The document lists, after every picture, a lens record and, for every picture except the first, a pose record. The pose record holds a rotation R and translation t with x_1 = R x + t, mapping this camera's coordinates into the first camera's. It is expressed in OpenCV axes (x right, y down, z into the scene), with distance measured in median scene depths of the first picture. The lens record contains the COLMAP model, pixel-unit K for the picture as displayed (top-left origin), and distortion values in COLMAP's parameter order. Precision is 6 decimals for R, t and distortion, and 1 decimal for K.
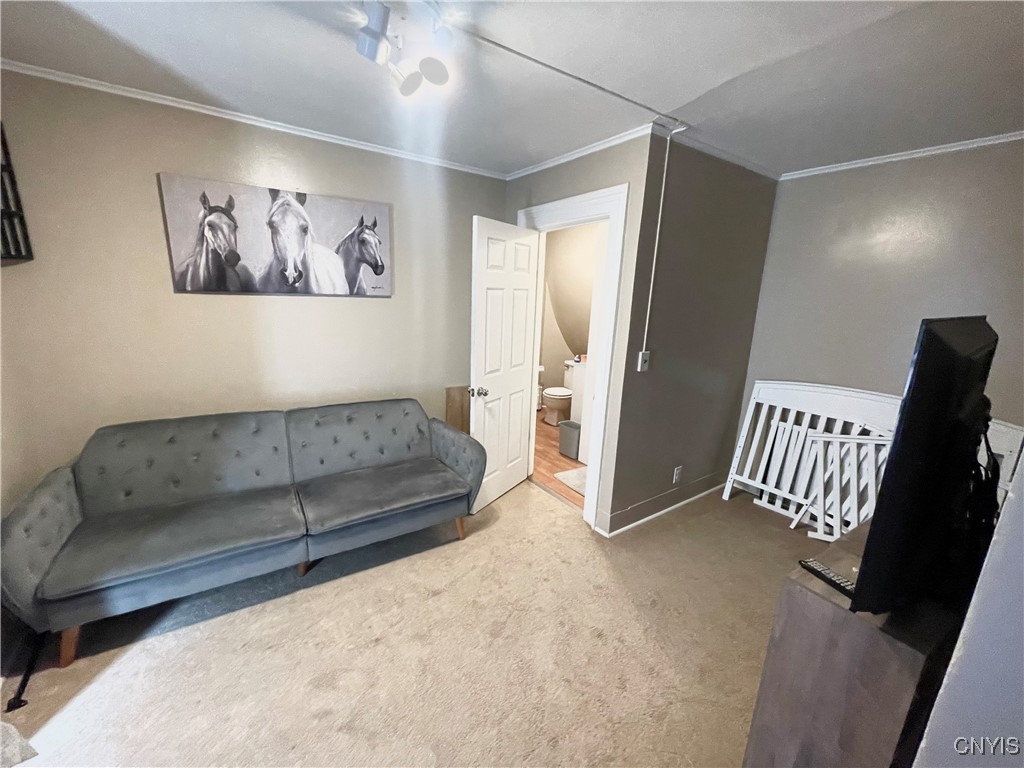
lens RADIAL K [[413.2, 0, 508.0], [0, 413.2, 386.2], [0, 0, 1]] dist [-0.009546, 0.003025]
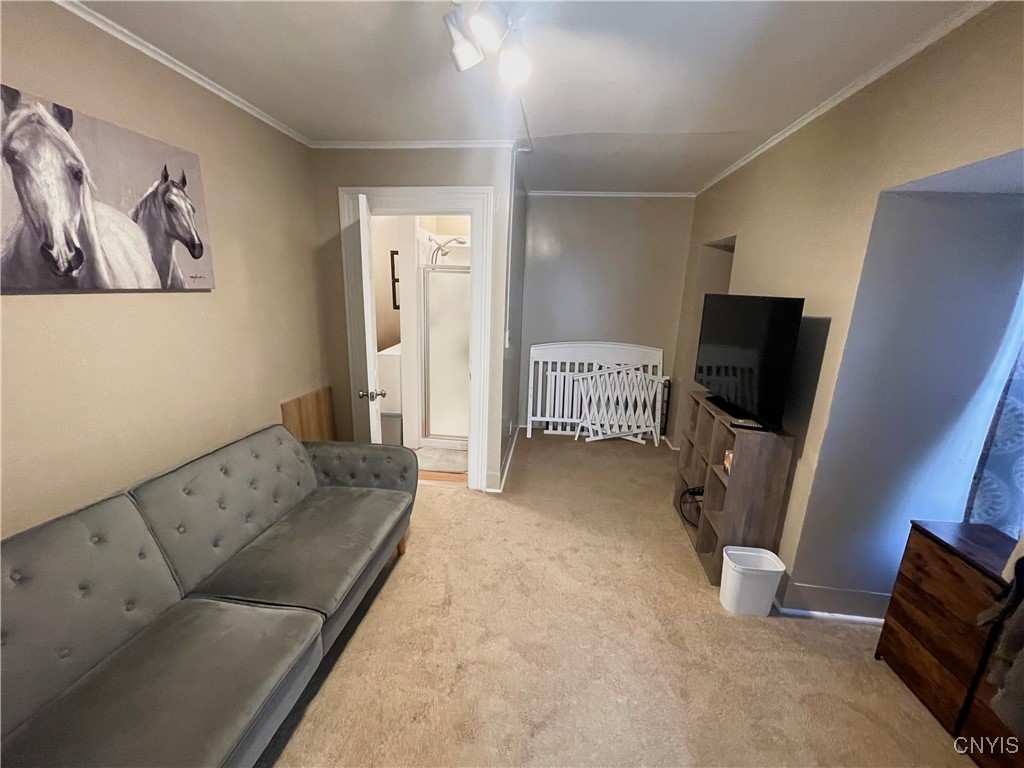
lens RADIAL K [[413.2, 0, 509.1], [0, 413.2, 387.3], [0, 0, 1]] dist [-0.009546, 0.003025]
pose [[0.650003, -0.198688, 0.733498, -0.546781], [0.165588, 0.979054, 0.118464, -0.060537], [-0.741672, 0.044457, 0.669288, 0.187175]]
